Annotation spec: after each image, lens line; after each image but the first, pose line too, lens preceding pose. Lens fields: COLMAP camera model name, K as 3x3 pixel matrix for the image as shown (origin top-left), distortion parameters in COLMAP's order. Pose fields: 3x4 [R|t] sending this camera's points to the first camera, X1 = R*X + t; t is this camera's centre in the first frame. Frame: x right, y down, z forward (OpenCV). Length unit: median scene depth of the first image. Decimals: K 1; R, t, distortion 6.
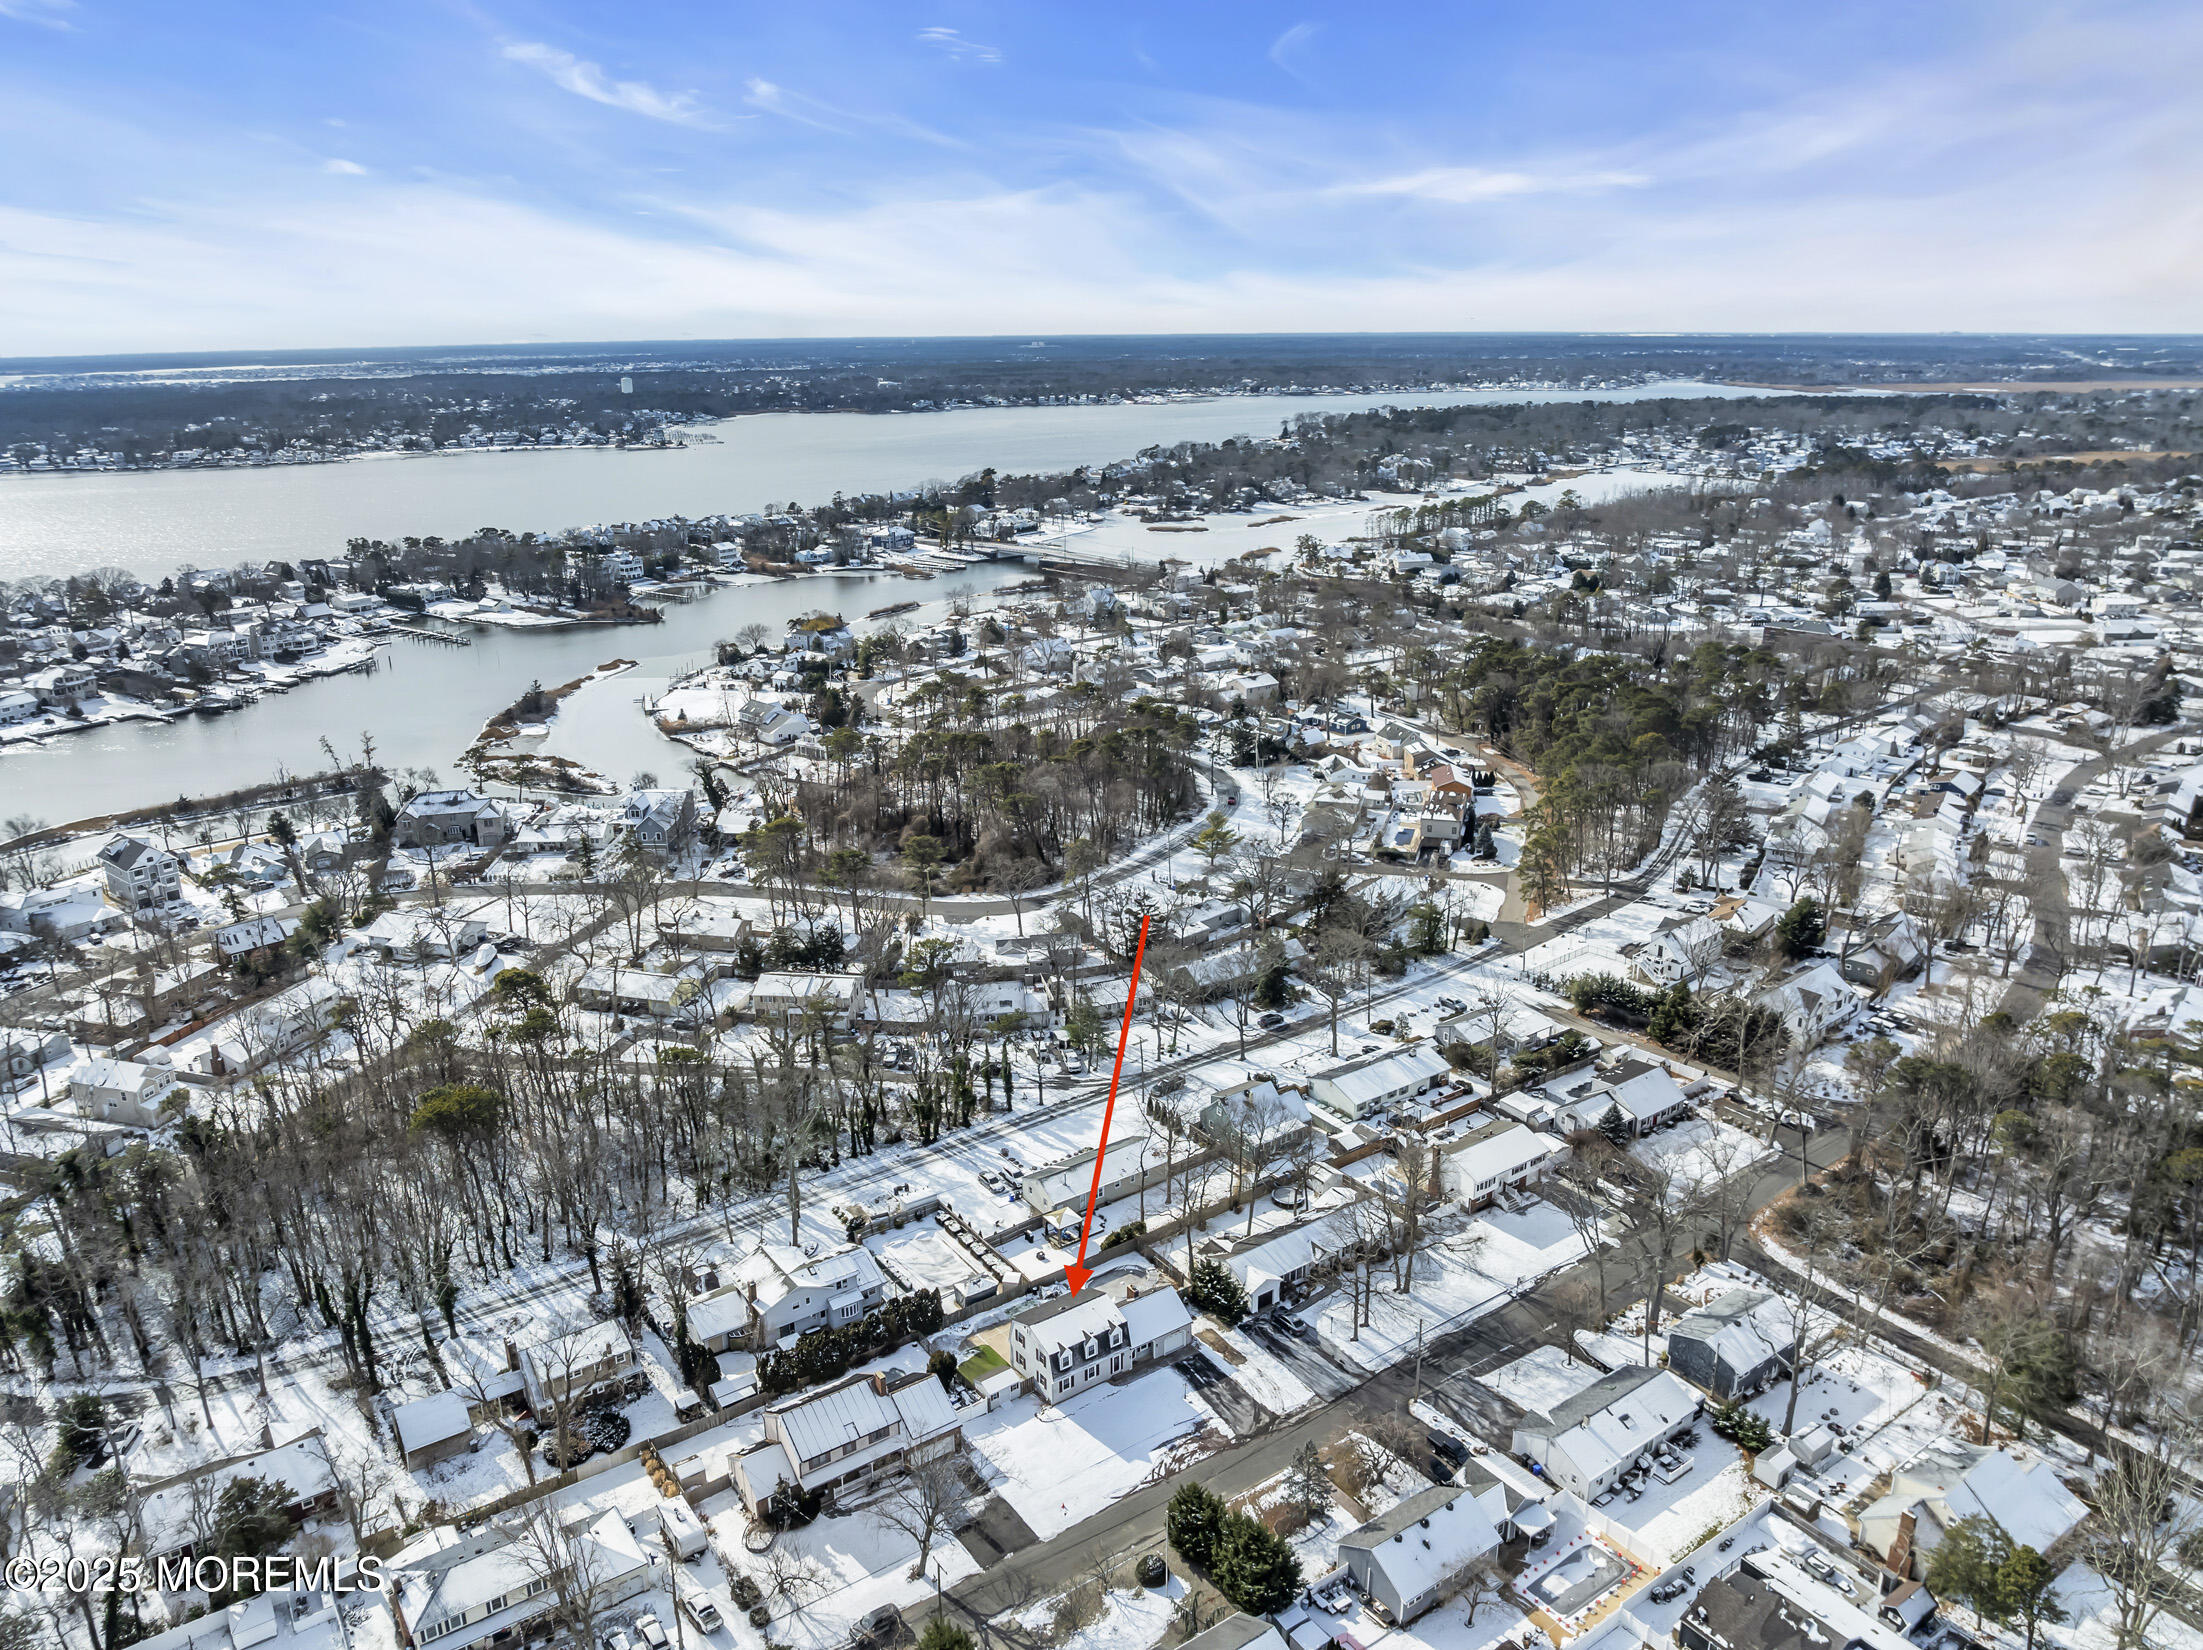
lens RADIAL K [[1555.8, 0, 1105.9], [0, 1555.8, 822.7], [0, 0, 1]] dist [-0.022163, -0.027410]
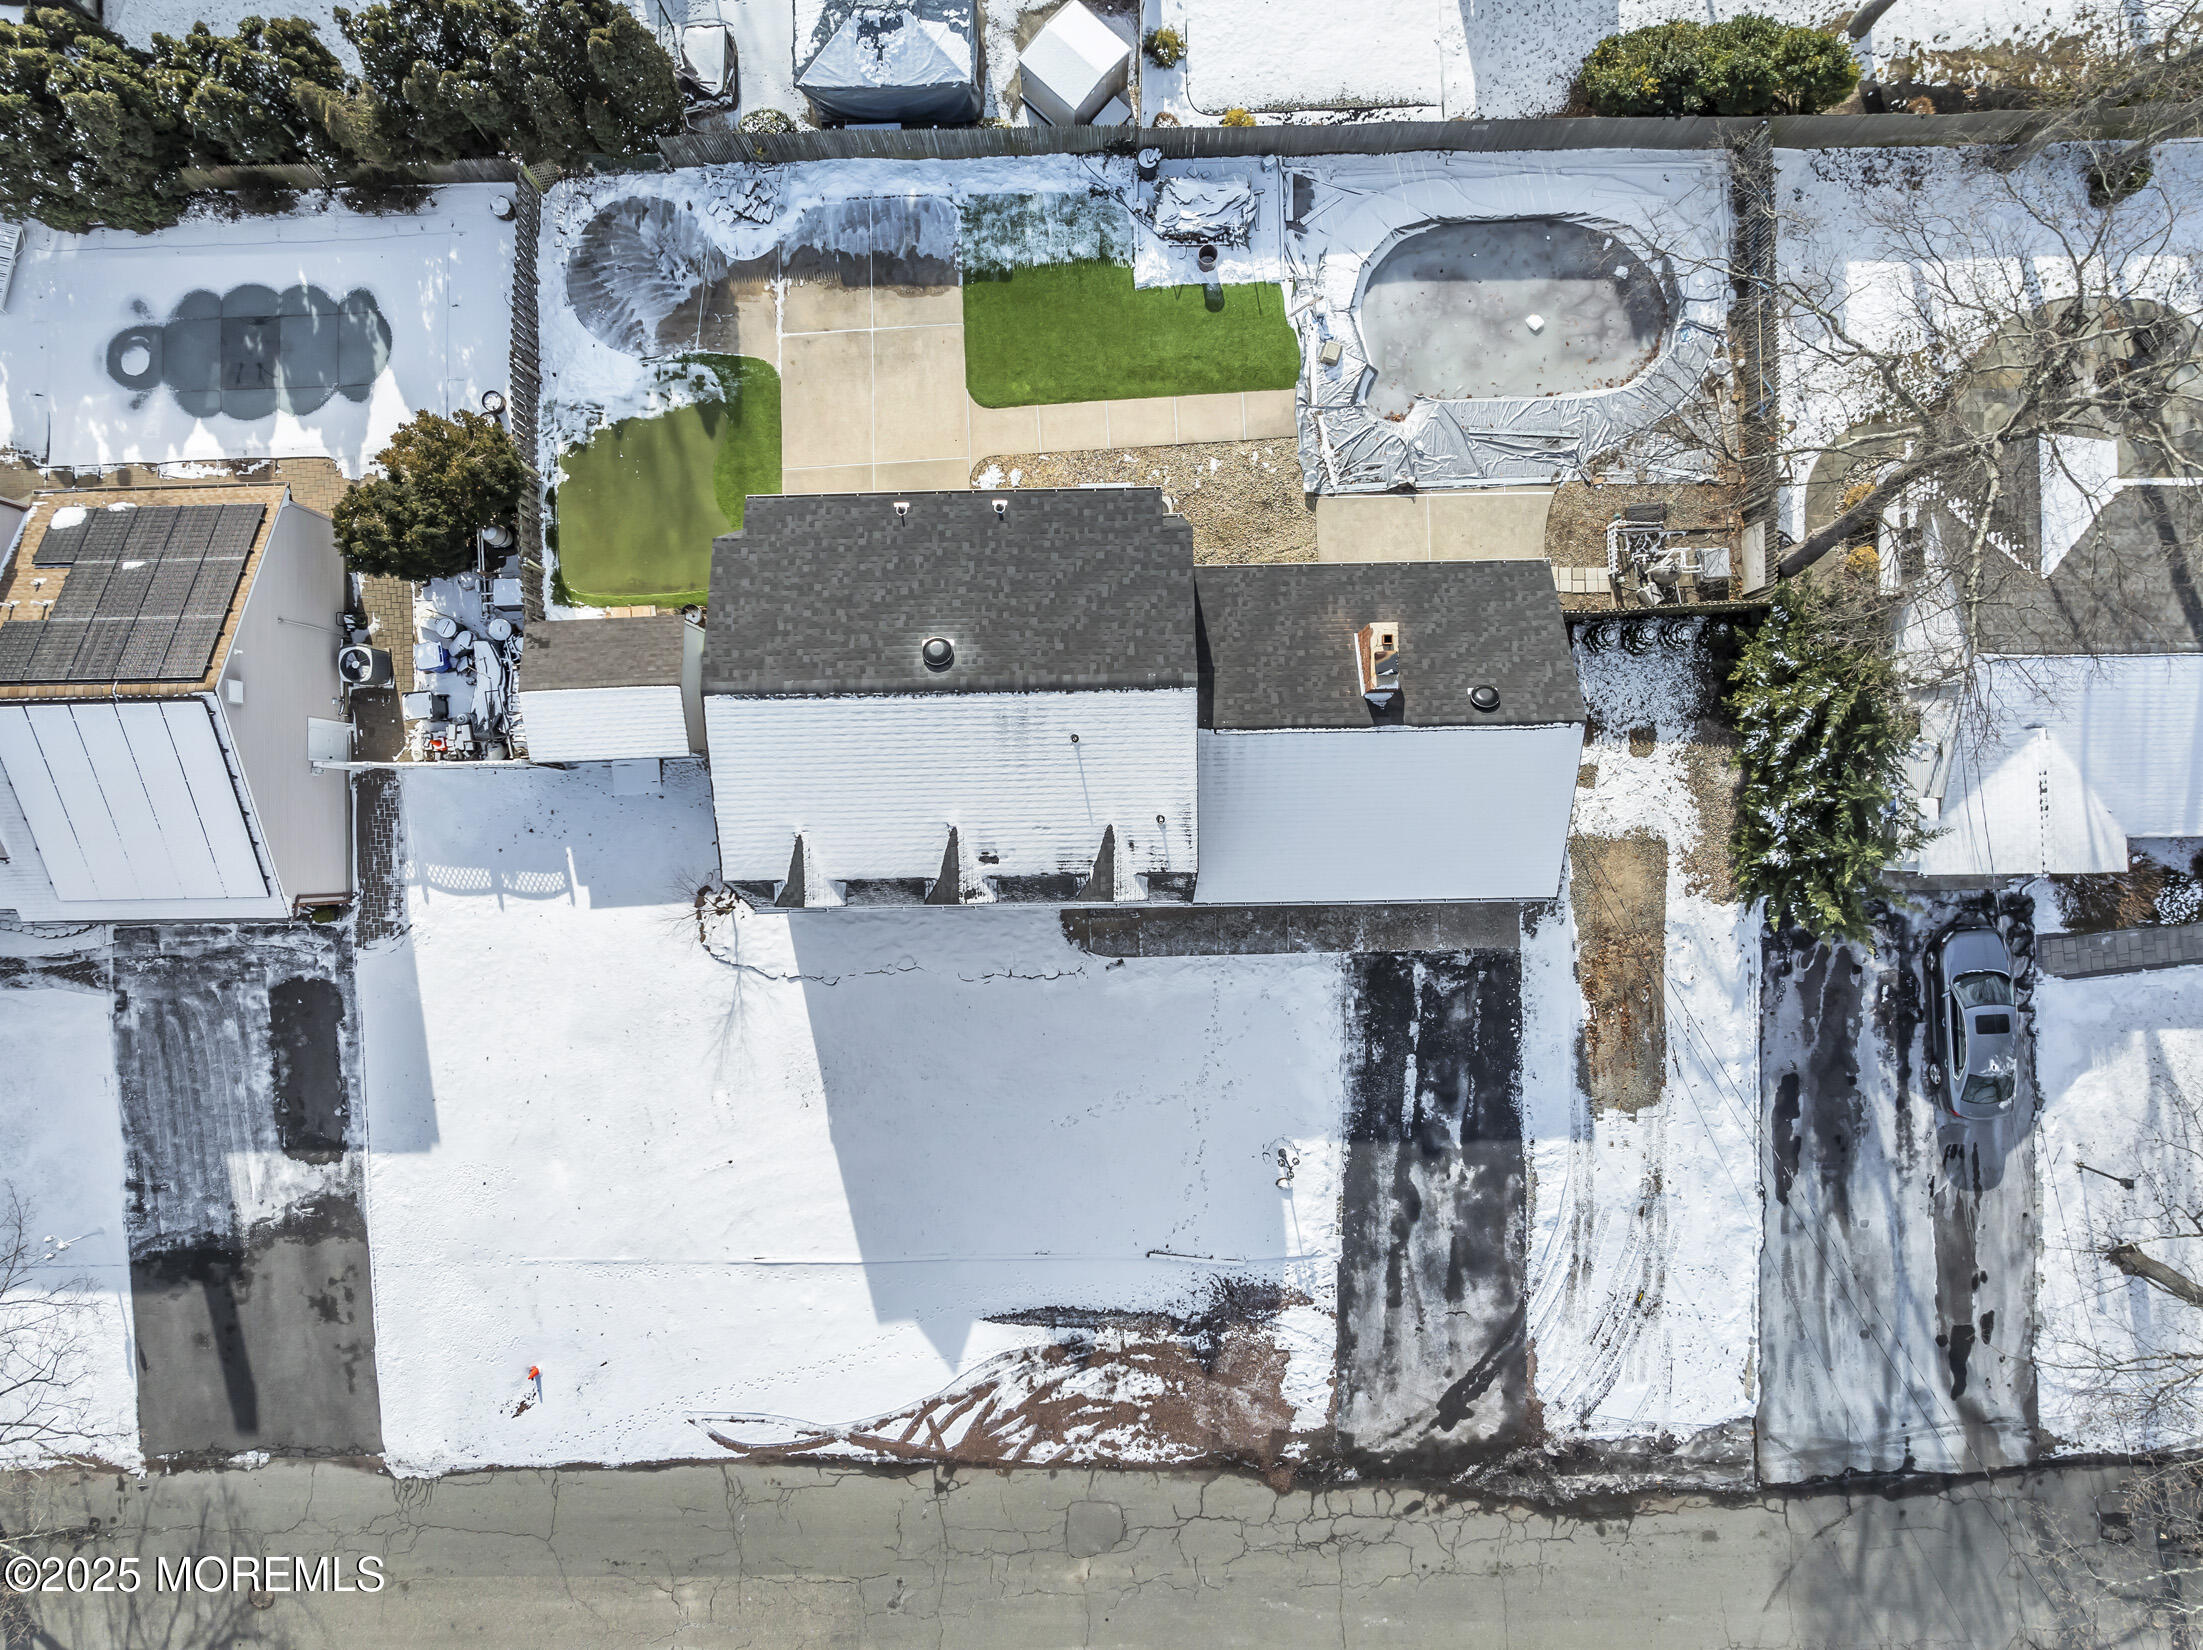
lens RADIAL K [[1565.7, 0, 1101.5], [0, 1565.7, 825.0], [0, 0, 1]] dist [-0.045312, 0.009282]
pose [[0.827357, 0.561631, -0.007198, 0.001689], [-0.166464, 0.257422, 0.951853, 0.127158], [0.536443, -0.786323, 0.306471, 0.891363]]
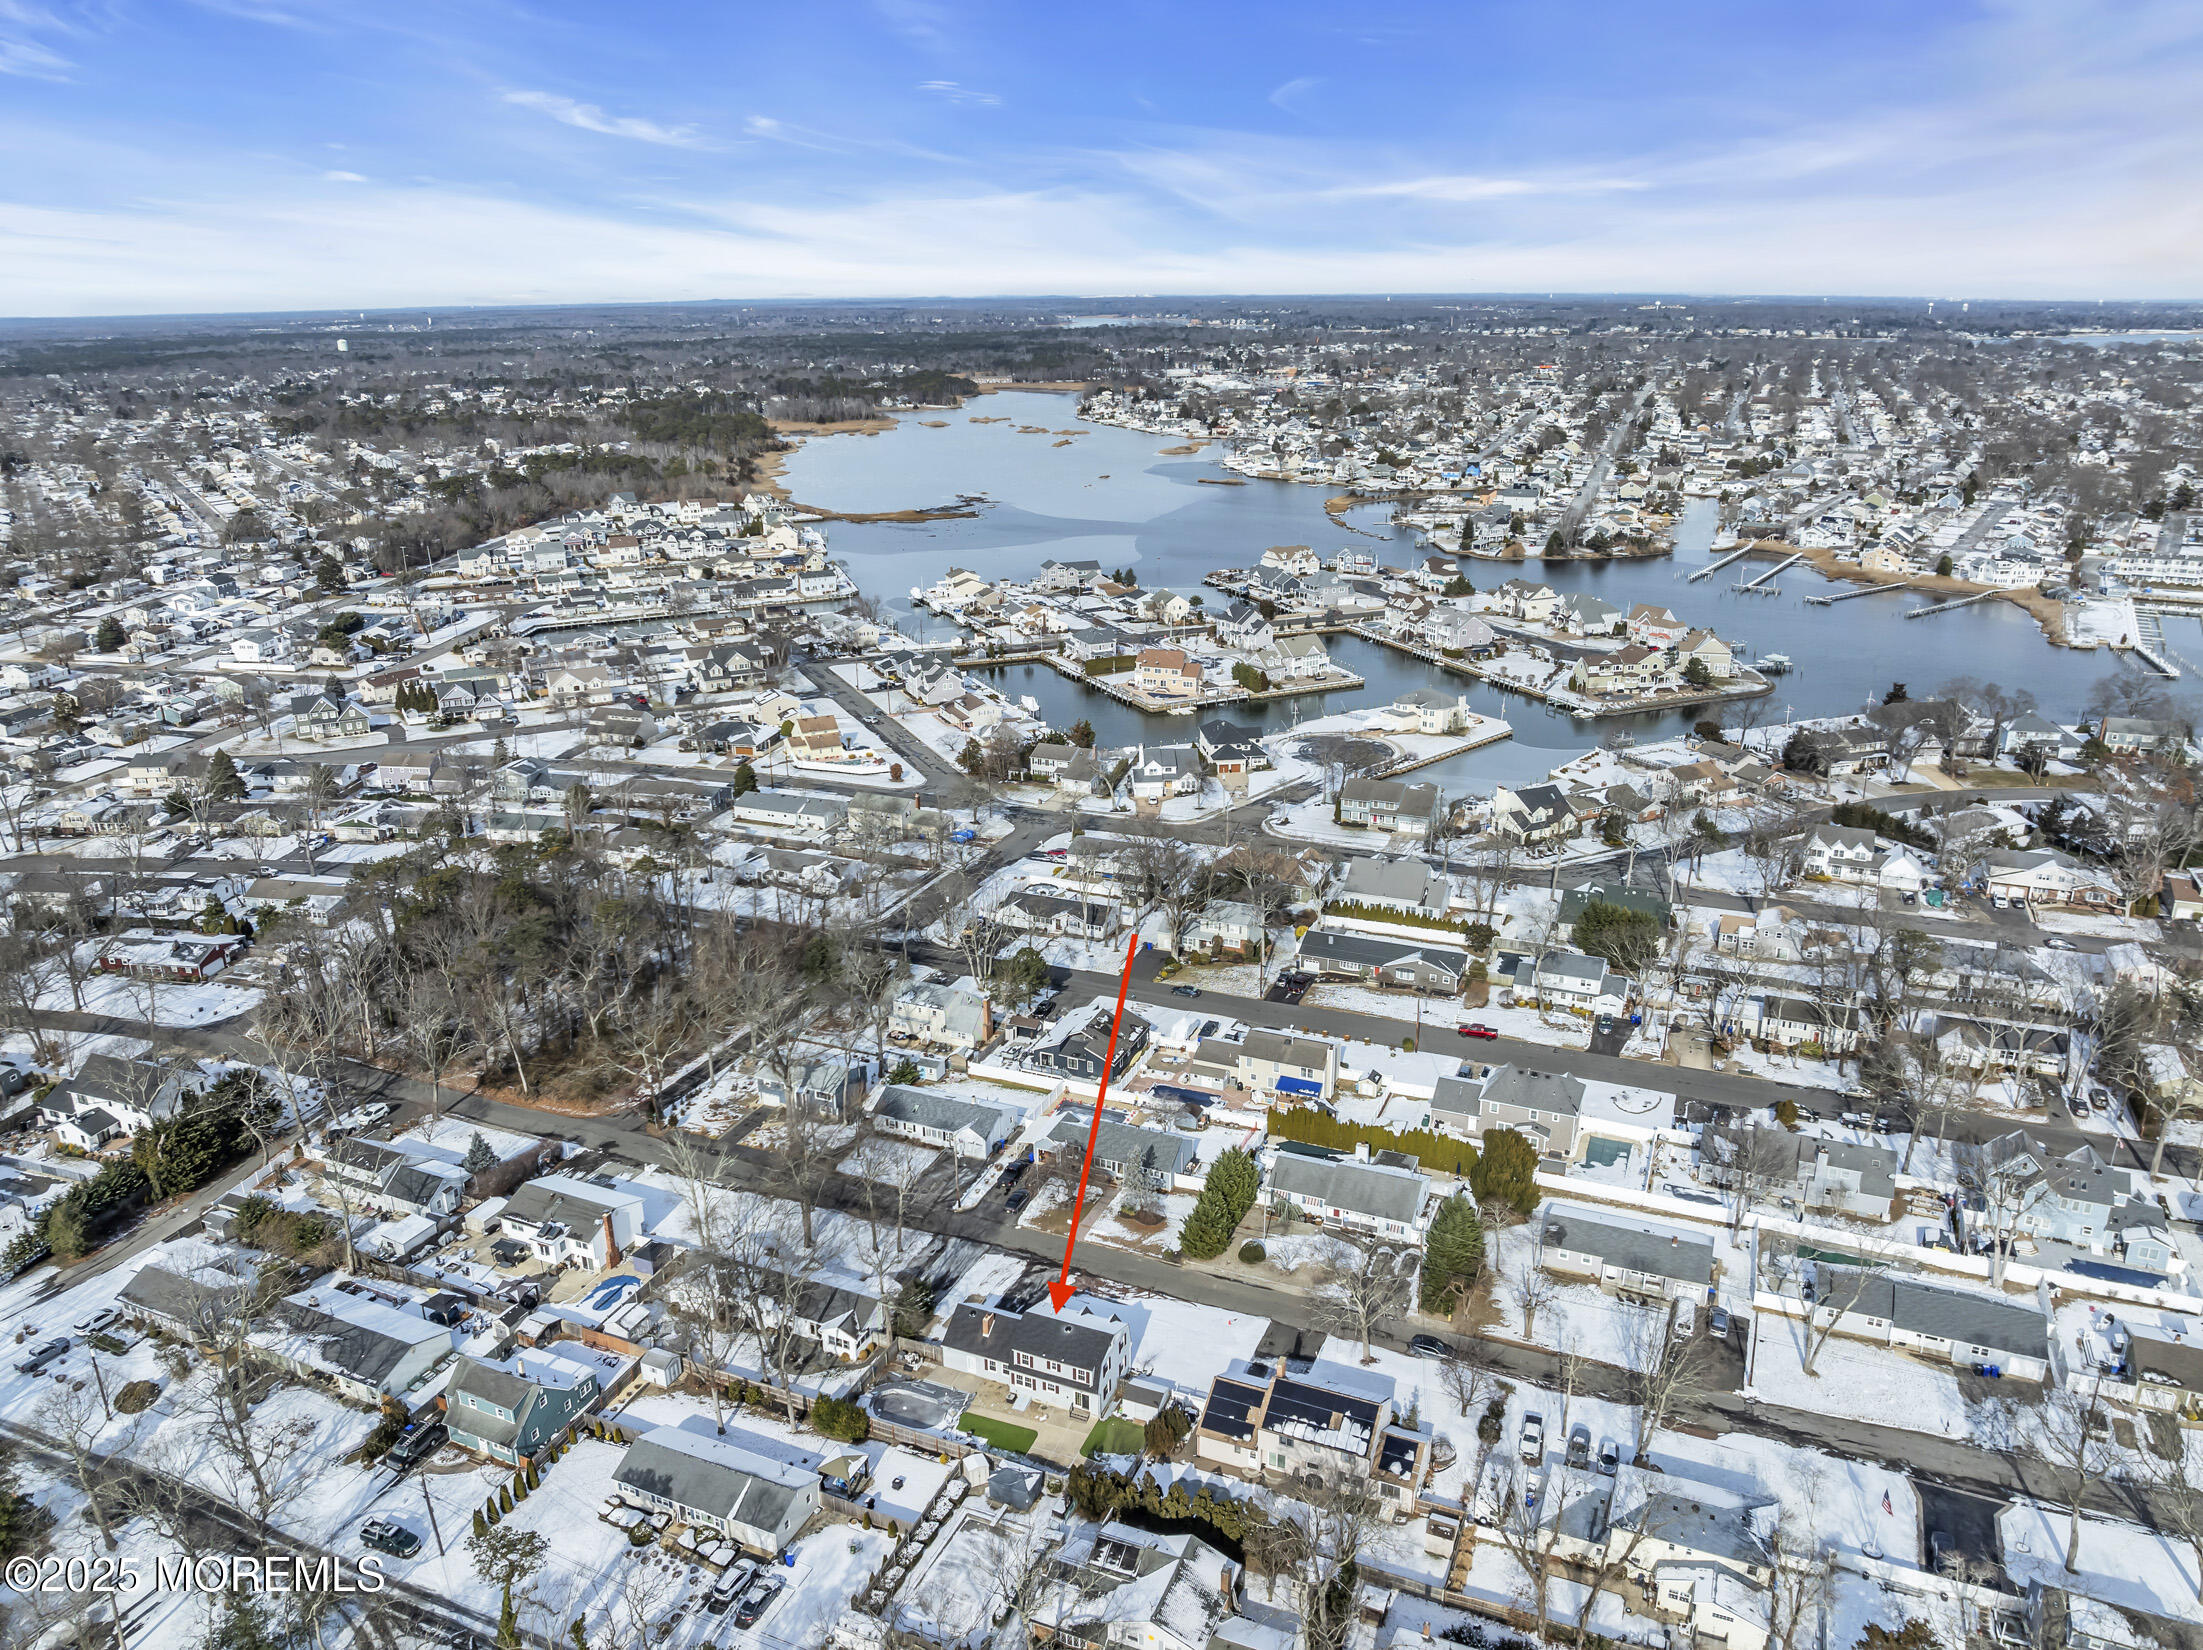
lens RADIAL K [[1553.3, 0, 1101.5], [0, 1553.3, 825.0], [0, 0, 1]] dist [-0.027761, -0.019671]
pose [[-0.519693, -0.265961, 0.811901, -0.691504], [0.274388, 0.848009, 0.453423, -0.355351], [-0.809093, 0.458416, -0.367728, 1.133989]]
